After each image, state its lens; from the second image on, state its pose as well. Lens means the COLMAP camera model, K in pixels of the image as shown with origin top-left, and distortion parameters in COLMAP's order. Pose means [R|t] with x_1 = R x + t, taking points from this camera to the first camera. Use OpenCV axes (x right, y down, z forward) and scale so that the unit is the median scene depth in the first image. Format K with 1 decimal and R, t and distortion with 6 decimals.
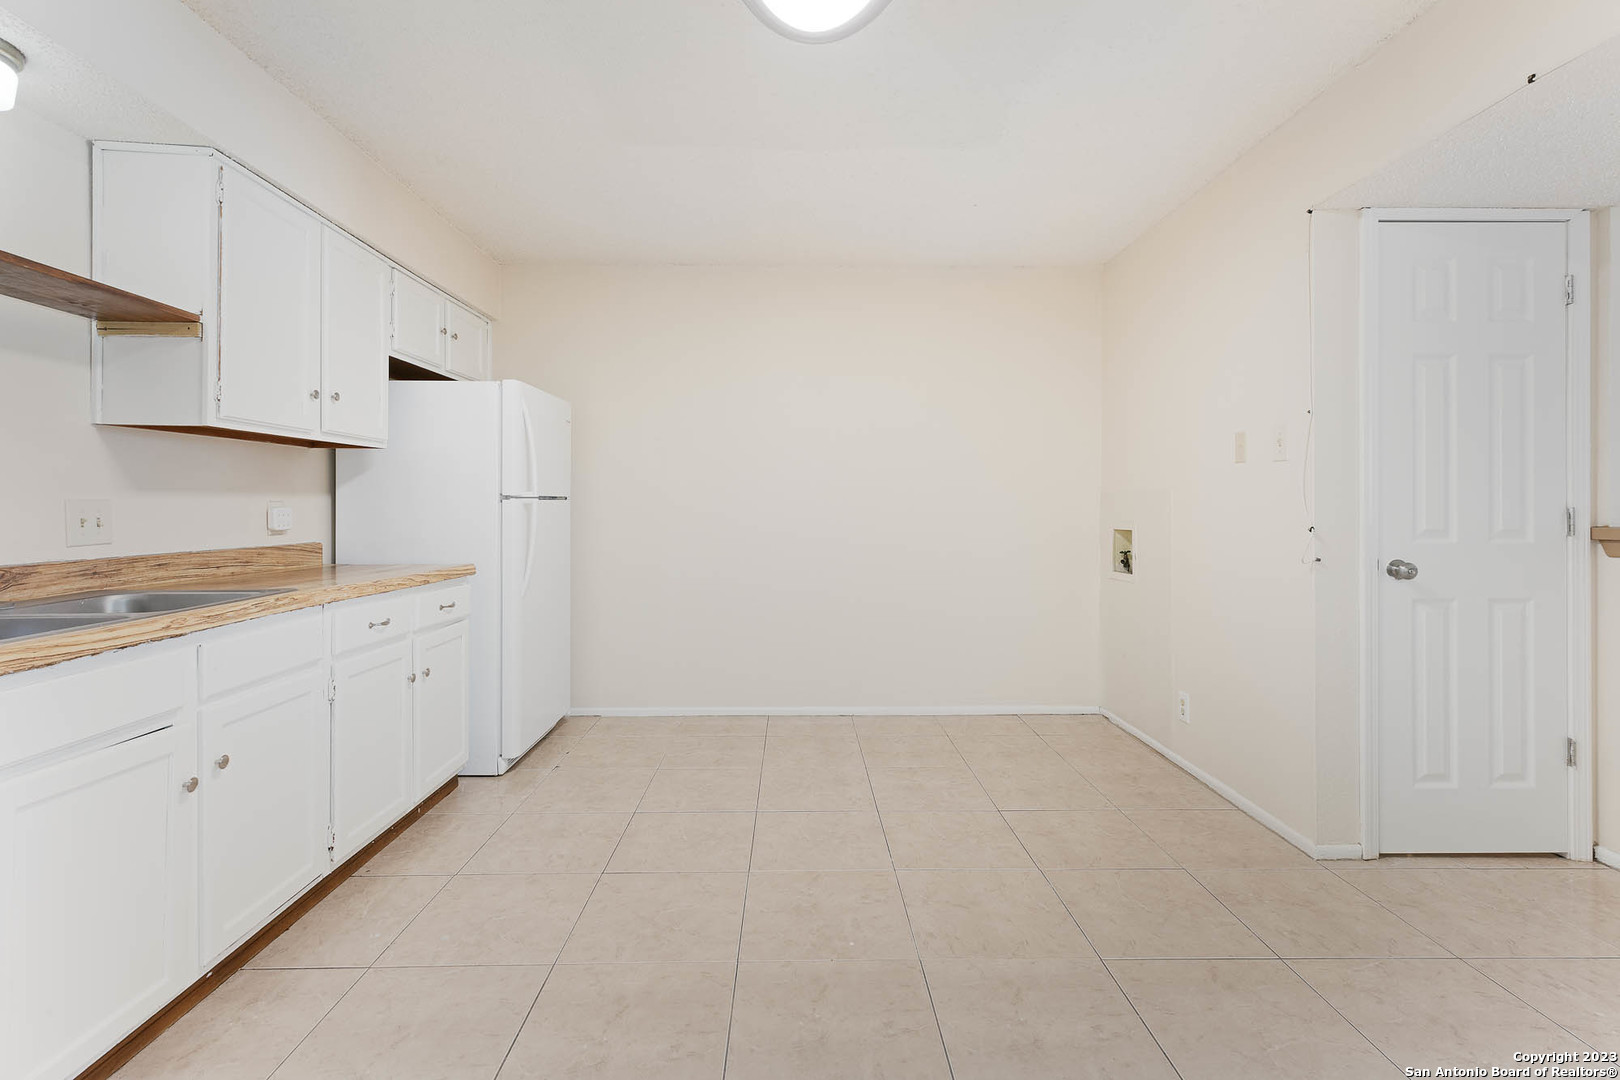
lens RADIAL K [[723.9, 0, 780.9], [0, 723.9, 521.5], [0, 0, 1]] dist [-0.000746, 0.000147]
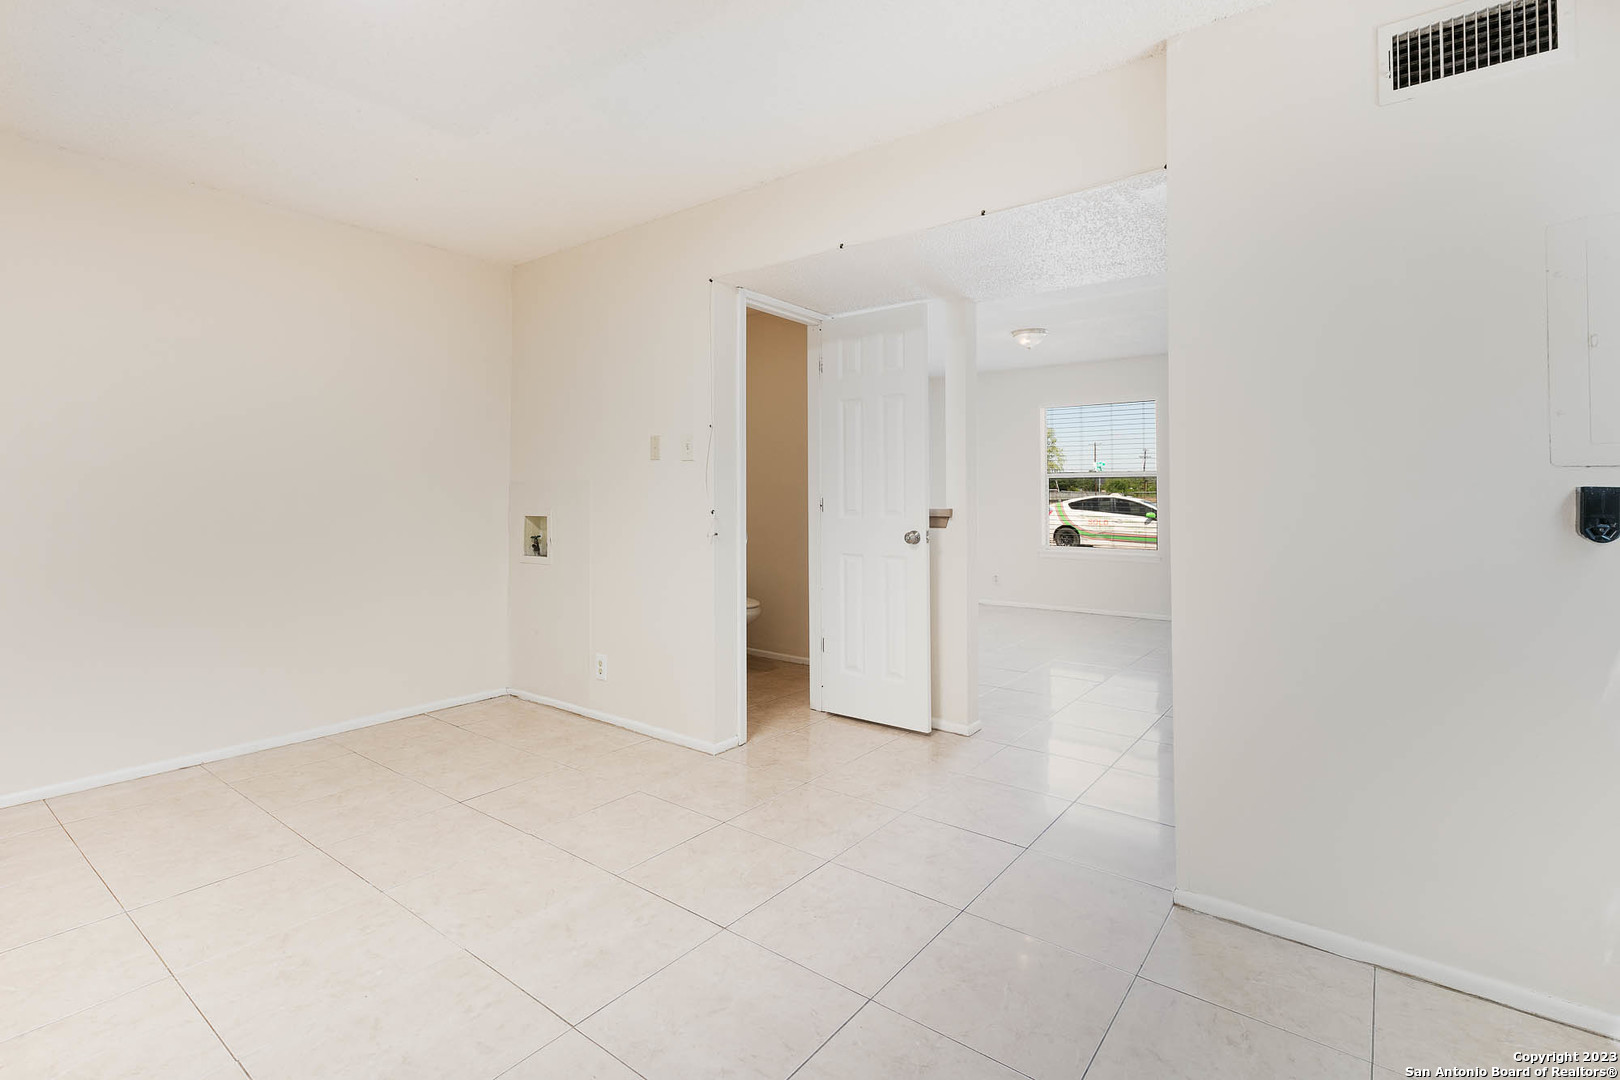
lens RADIAL K [[756.9, 0, 804.9], [0, 756.9, 495.5], [0, 0, 1]] dist [0.000309, 0.000188]
pose [[0.617734, 0.003218, 0.786381, -0.276412], [0.012494, 0.999825, -0.013906, 0.002008], [-0.786288, 0.018415, 0.617586, -0.019213]]
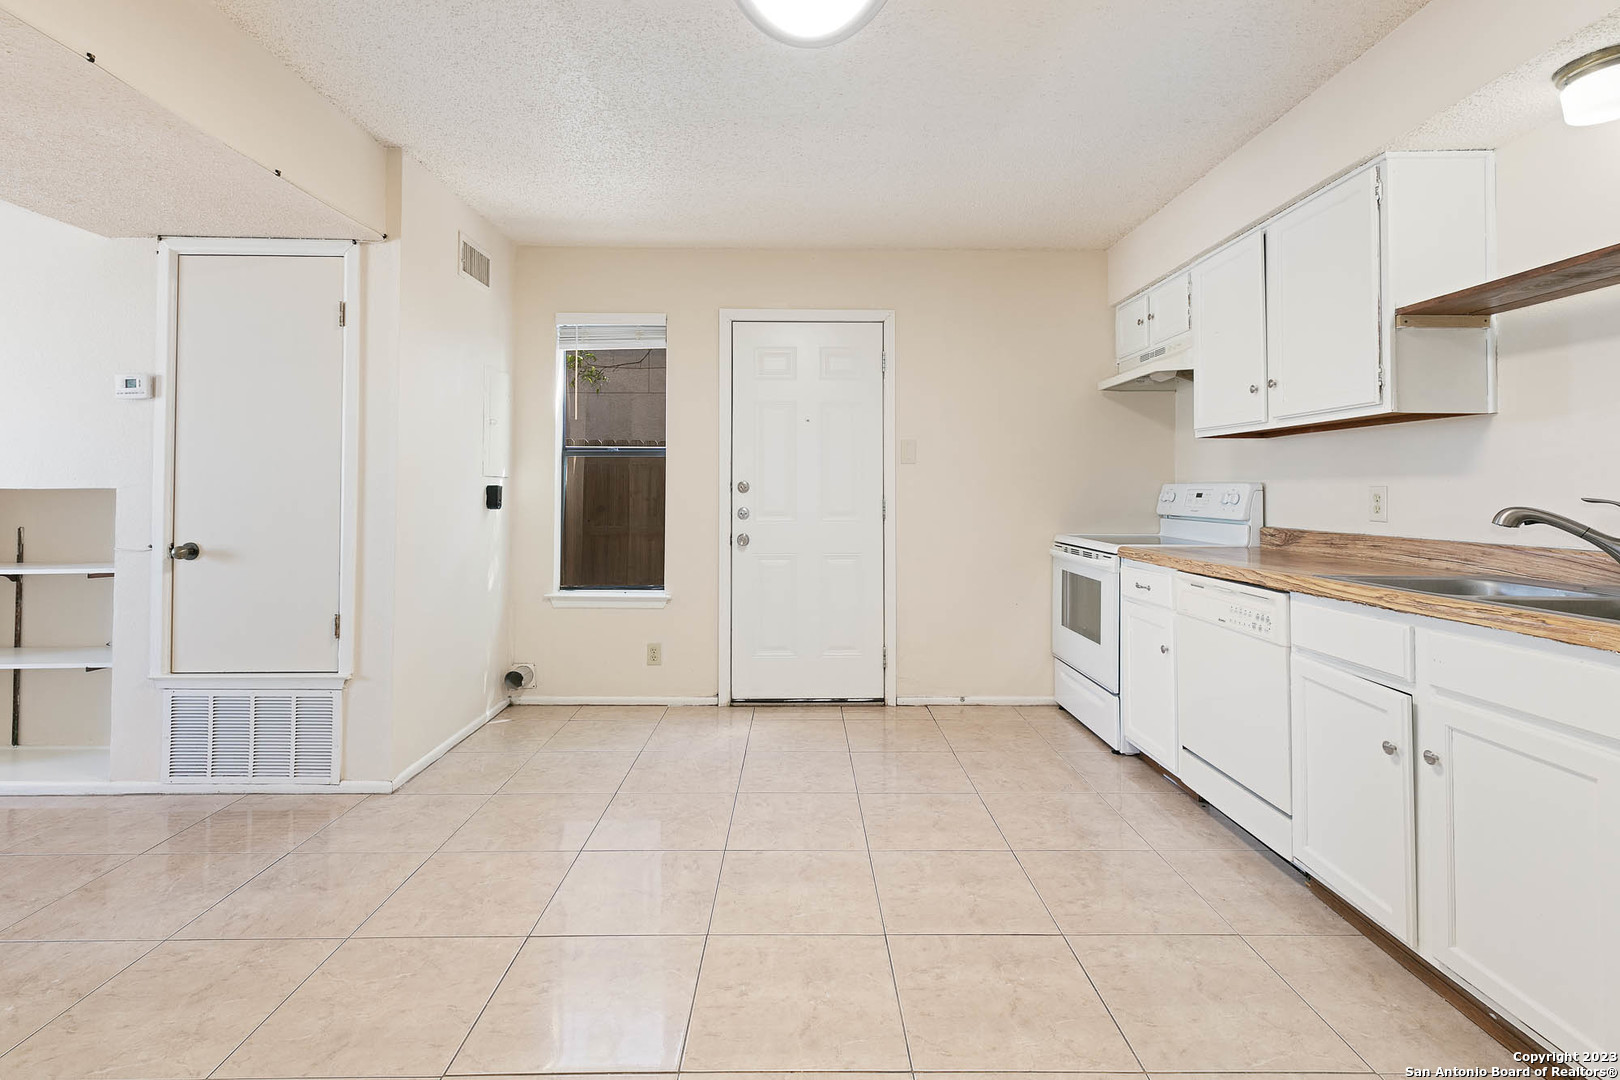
lens RADIAL K [[748.6, 0, 816.6], [0, 748.6, 470.6], [0, 0, 1]] dist [0.003159, 0.000451]
pose [[-0.999913, -0.004478, -0.012395, 0.042817], [-0.004299, 0.999887, -0.014409, -0.027354], [0.012459, -0.014354, -0.999819, 1.479439]]
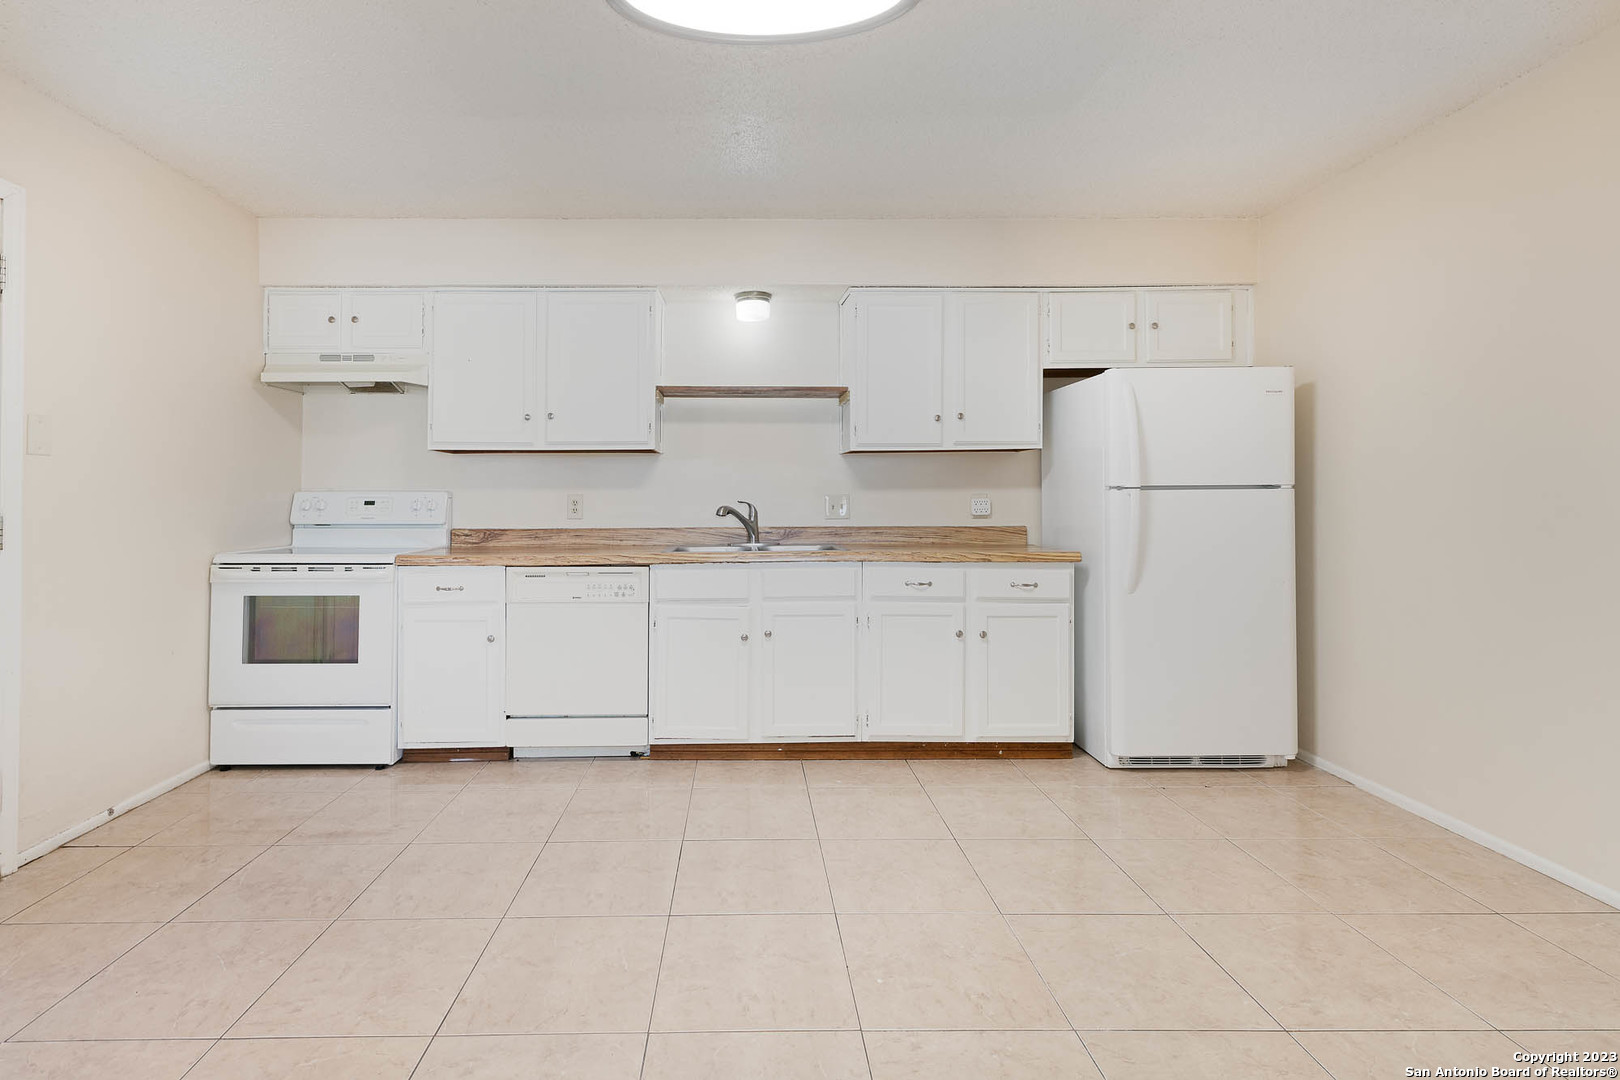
lens RADIAL K [[744.2, 0, 759.0], [0, 744.2, 491.0], [0, 0, 1]] dist [0.001030, 0.000042]
pose [[0.003216, -0.012549, -0.999916, 0.871211], [-0.010076, 0.999870, -0.012580, -0.014094], [0.999944, 0.010116, 0.003089, 0.706776]]
